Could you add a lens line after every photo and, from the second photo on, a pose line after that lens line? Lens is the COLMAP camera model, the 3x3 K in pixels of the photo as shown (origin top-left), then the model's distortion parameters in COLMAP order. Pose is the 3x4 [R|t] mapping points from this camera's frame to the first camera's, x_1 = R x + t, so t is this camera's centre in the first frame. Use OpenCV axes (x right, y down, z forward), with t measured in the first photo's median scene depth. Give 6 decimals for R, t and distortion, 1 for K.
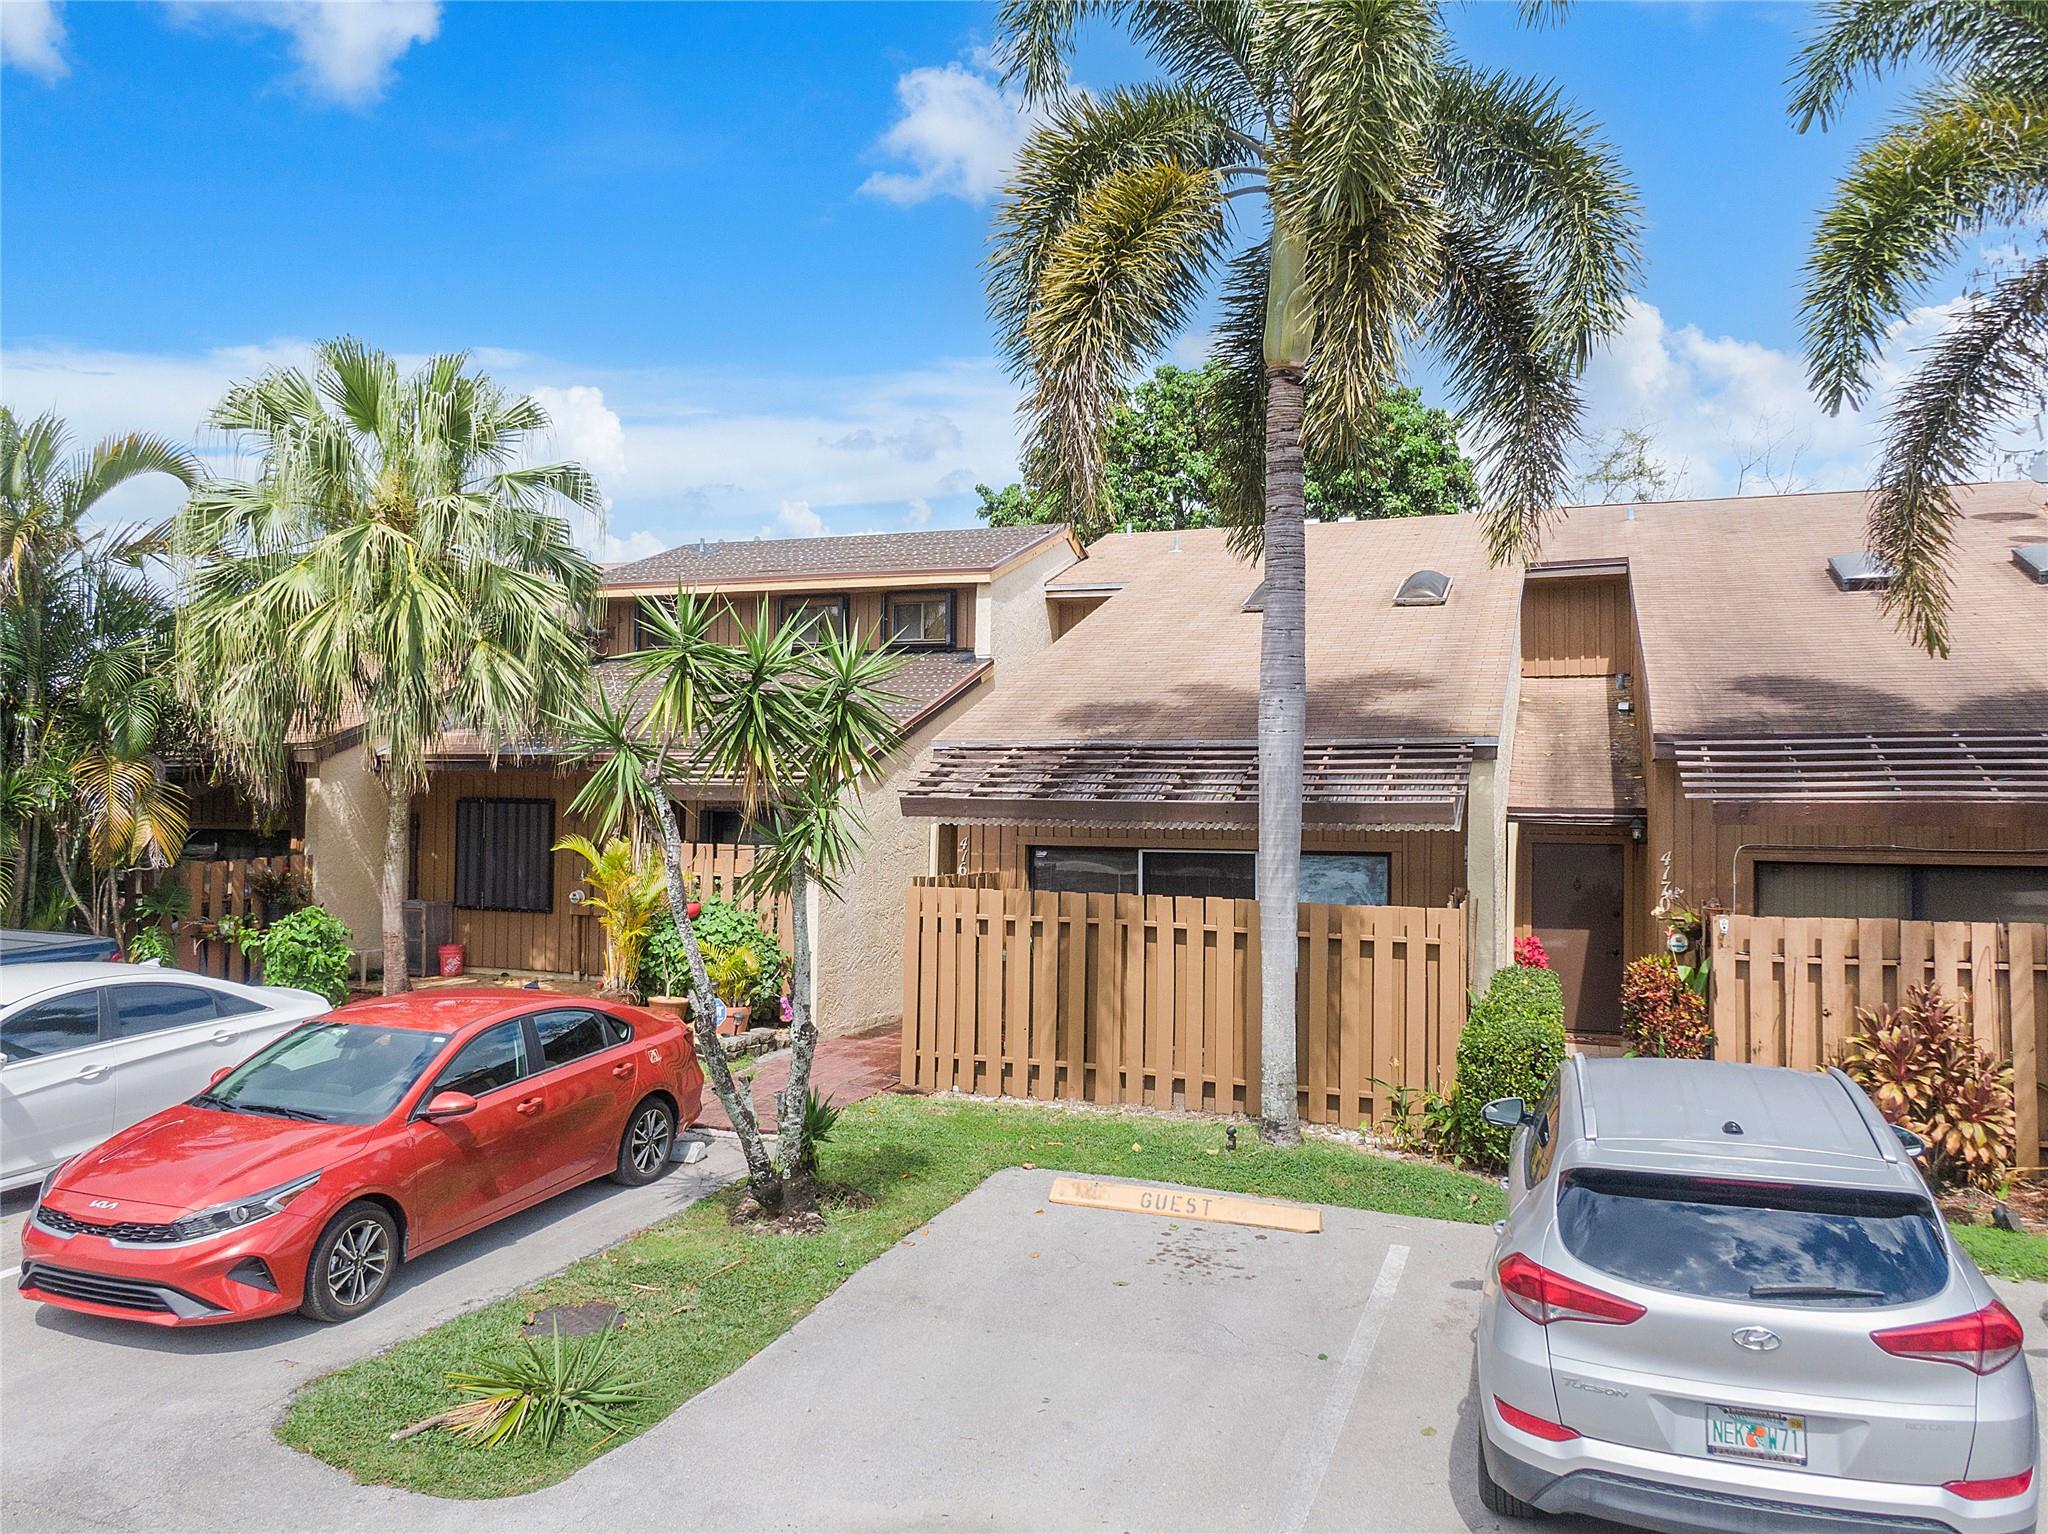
lens RADIAL K [[1507.4, 0, 1024.0], [0, 1507.4, 767.0], [0, 0, 1]] dist [0.025027, -0.058449]
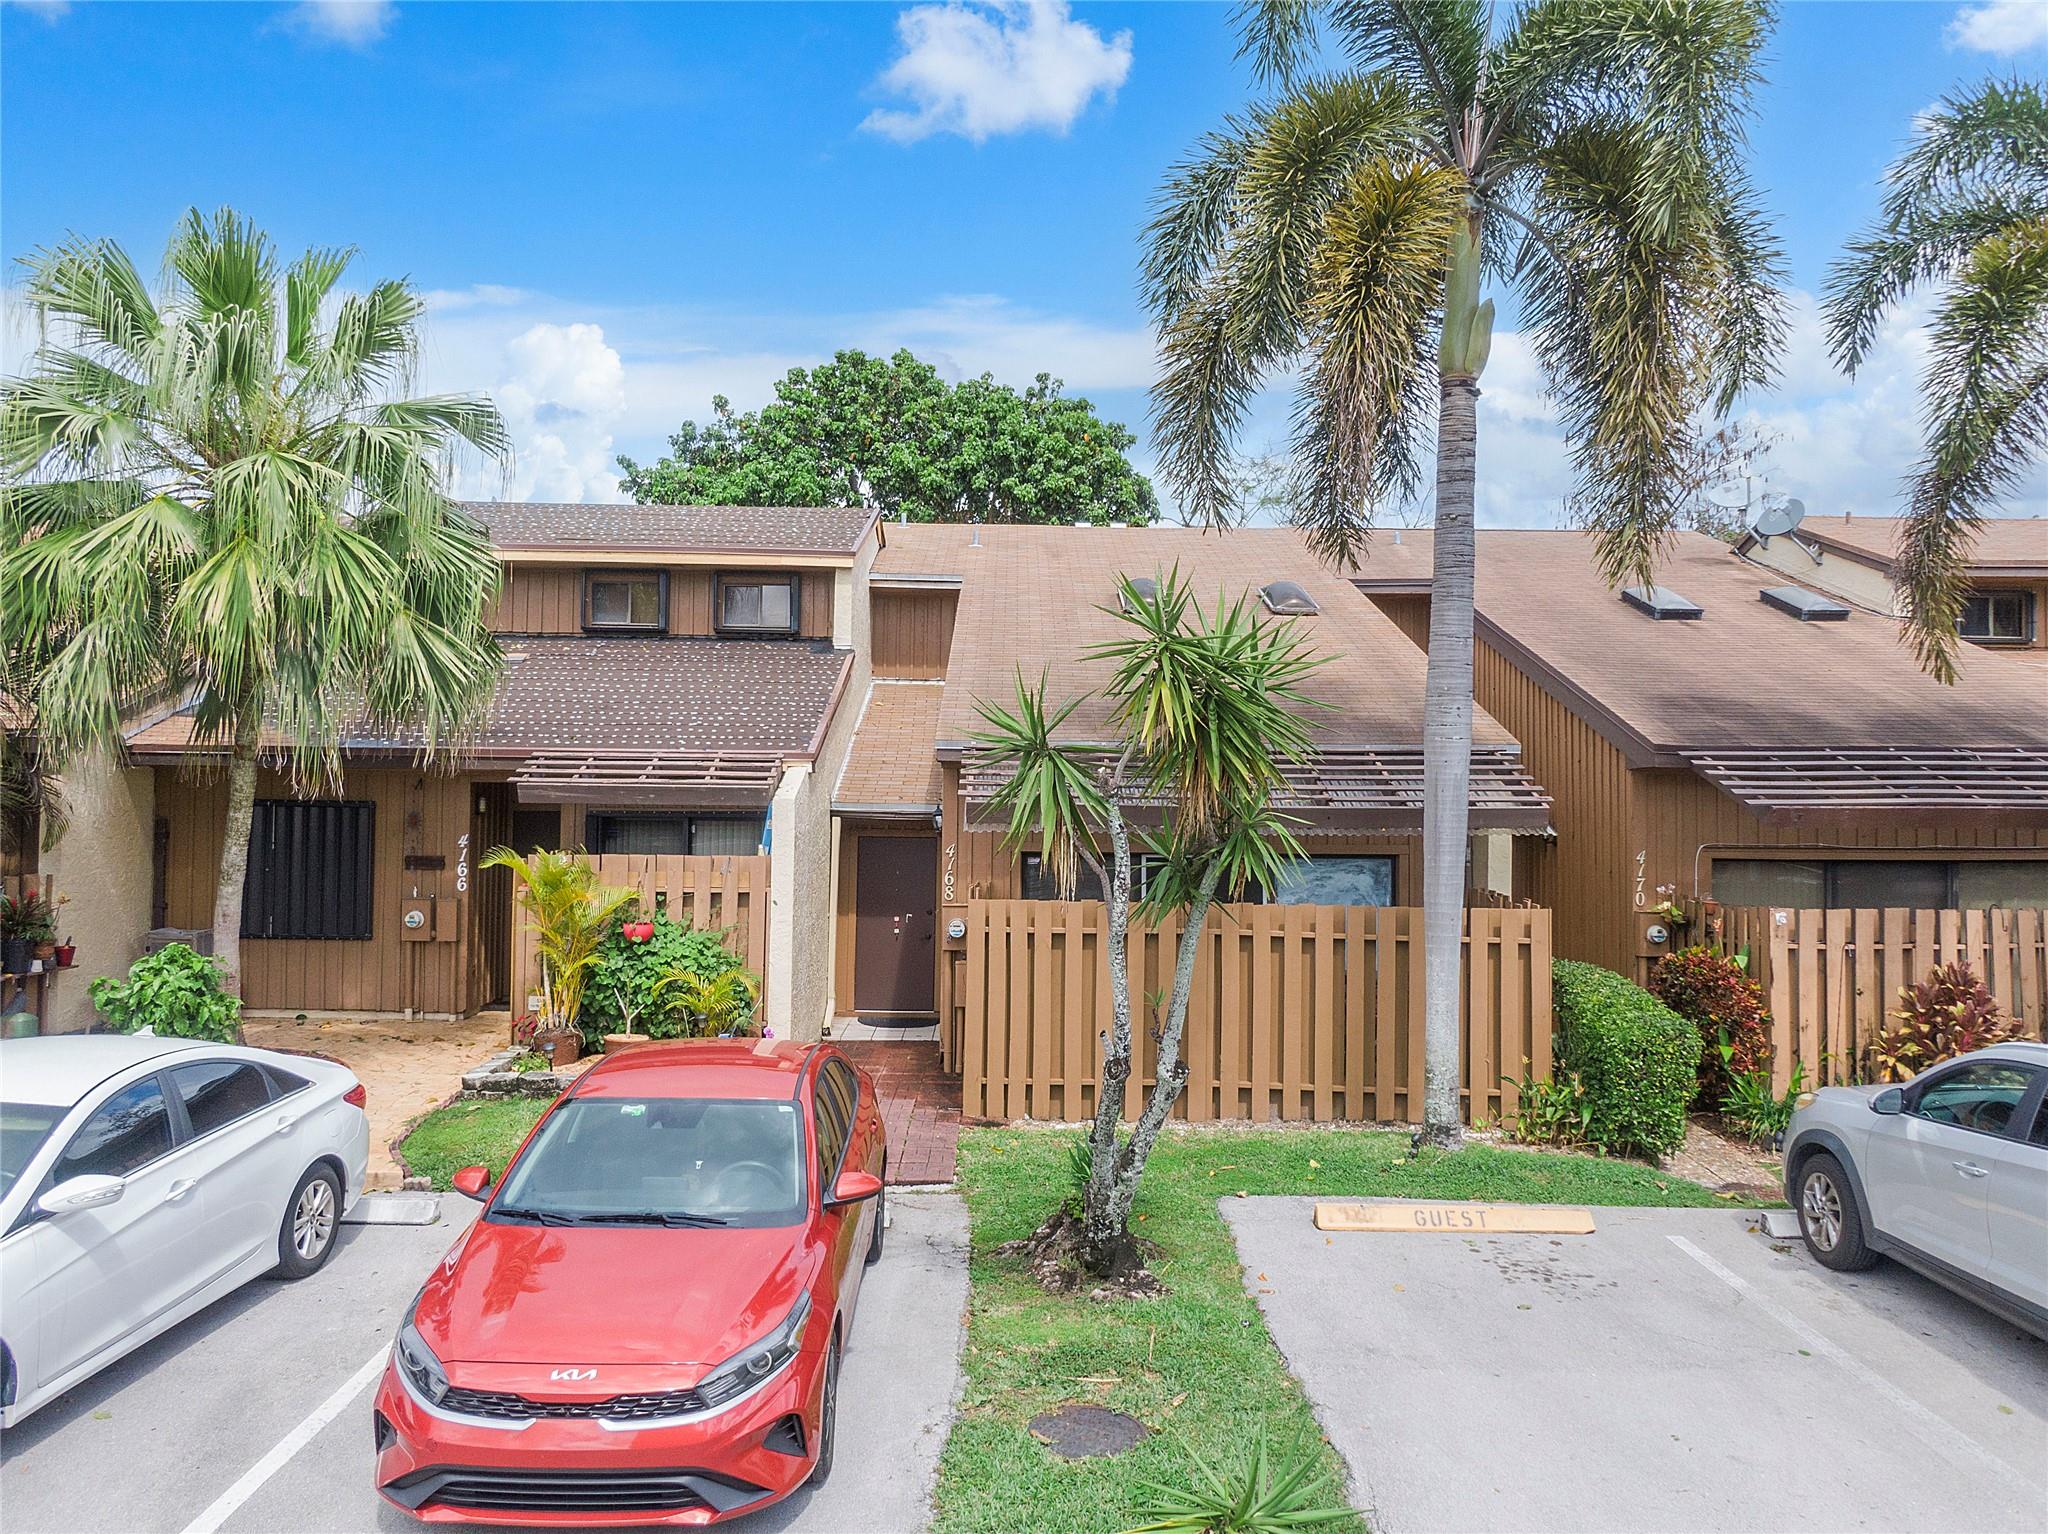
lens RADIAL K [[1508.2, 0, 1024.0], [0, 1508.2, 767.0], [0, 0, 1]] dist [-0.004583, -0.015280]
pose [[0.931195, 0.006706, 0.364461, -0.498183], [-0.008393, 0.999960, 0.003044, -0.006258], [-0.364426, -0.005894, 0.931214, 0.178688]]
